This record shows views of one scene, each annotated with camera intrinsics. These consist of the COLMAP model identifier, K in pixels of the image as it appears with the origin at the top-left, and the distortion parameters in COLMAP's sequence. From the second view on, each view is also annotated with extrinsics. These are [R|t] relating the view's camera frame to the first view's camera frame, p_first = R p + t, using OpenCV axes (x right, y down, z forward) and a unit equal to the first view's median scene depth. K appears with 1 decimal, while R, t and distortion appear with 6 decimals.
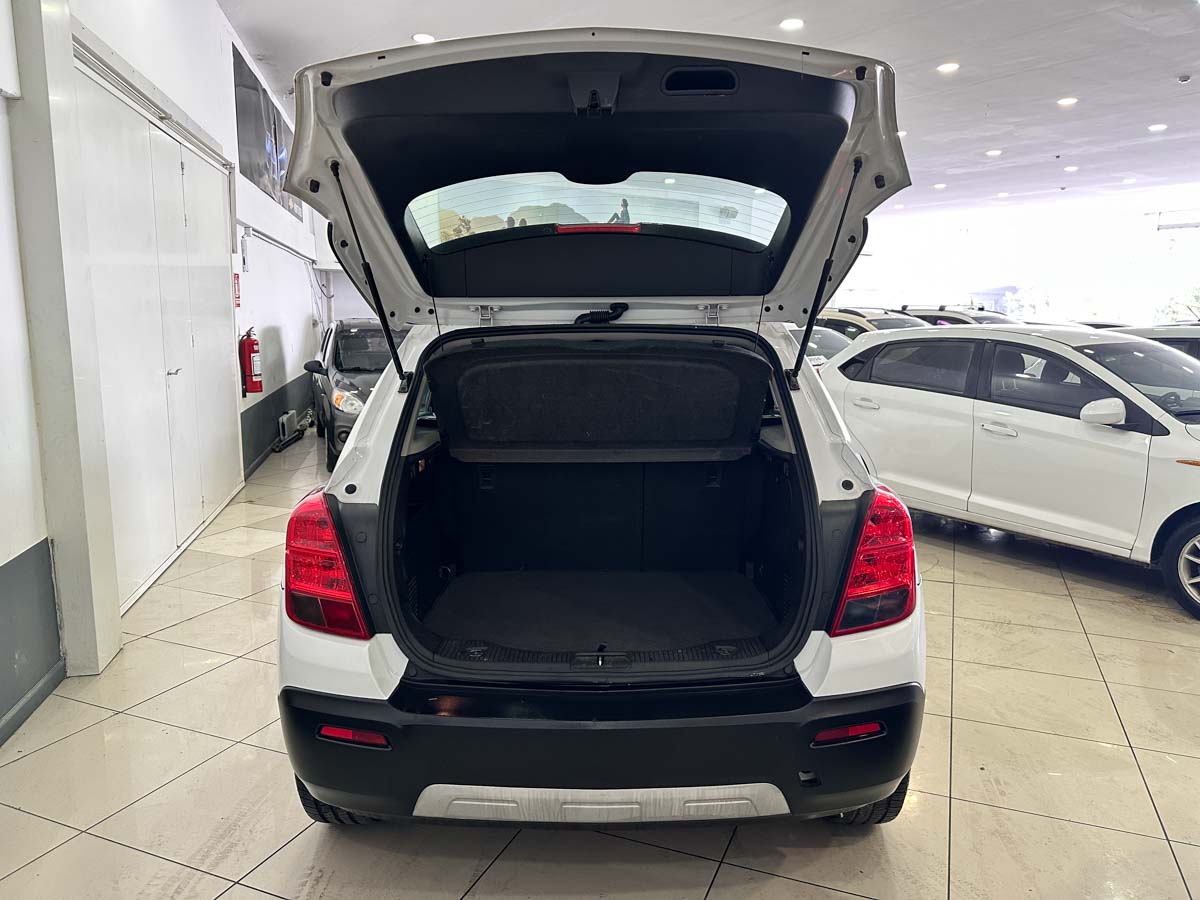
lens RADIAL K [[847.1, 0, 600.0], [0, 847.1, 450.0], [0, 0, 1]] dist [0.006386, 0.000782]
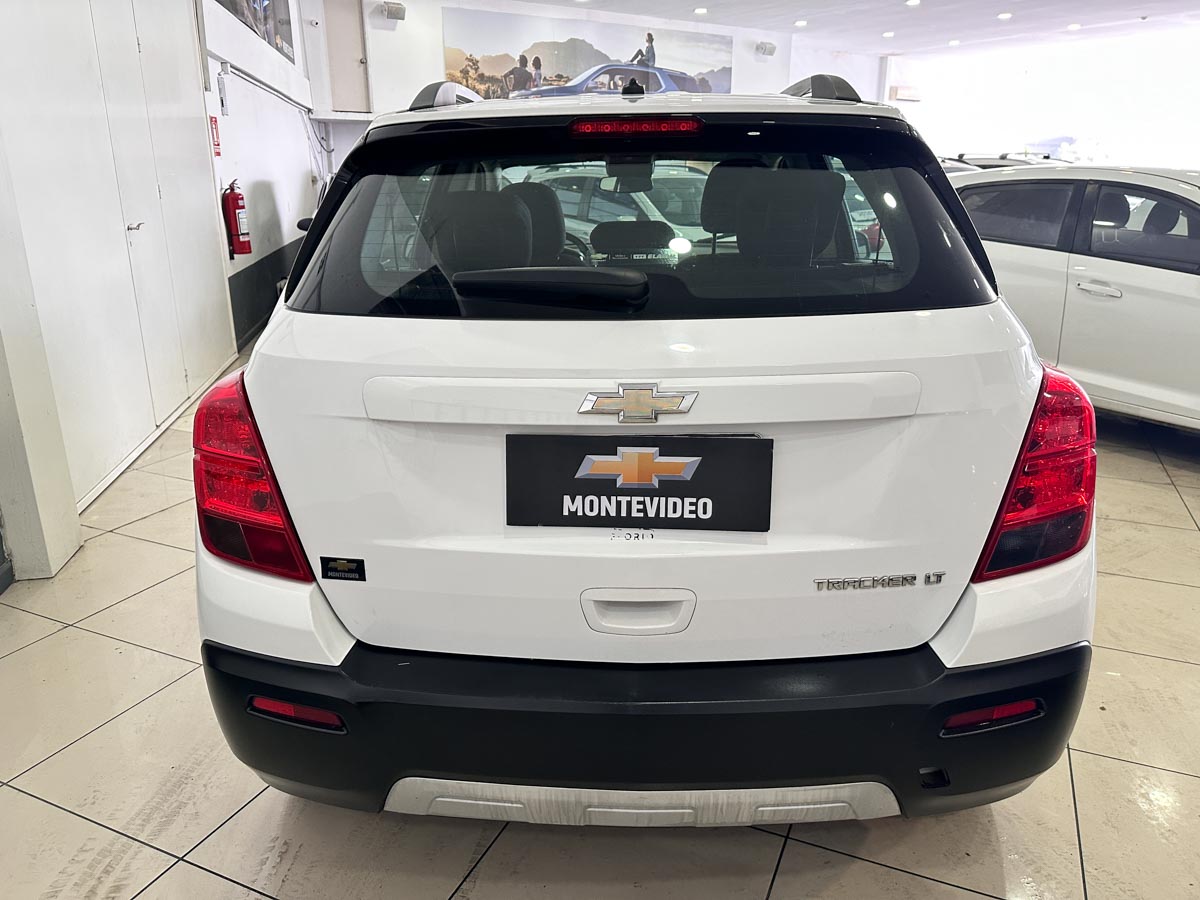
lens RADIAL K [[852.0, 0, 602.9], [0, 852.0, 444.4], [0, 0, 1]] dist [0.078213, -0.097616]
pose [[0.999770, -0.000539, -0.021459, -0.005393], [0.003640, 0.989463, 0.144742, 0.002476], [0.021155, -0.144787, 0.989237, 0.119490]]
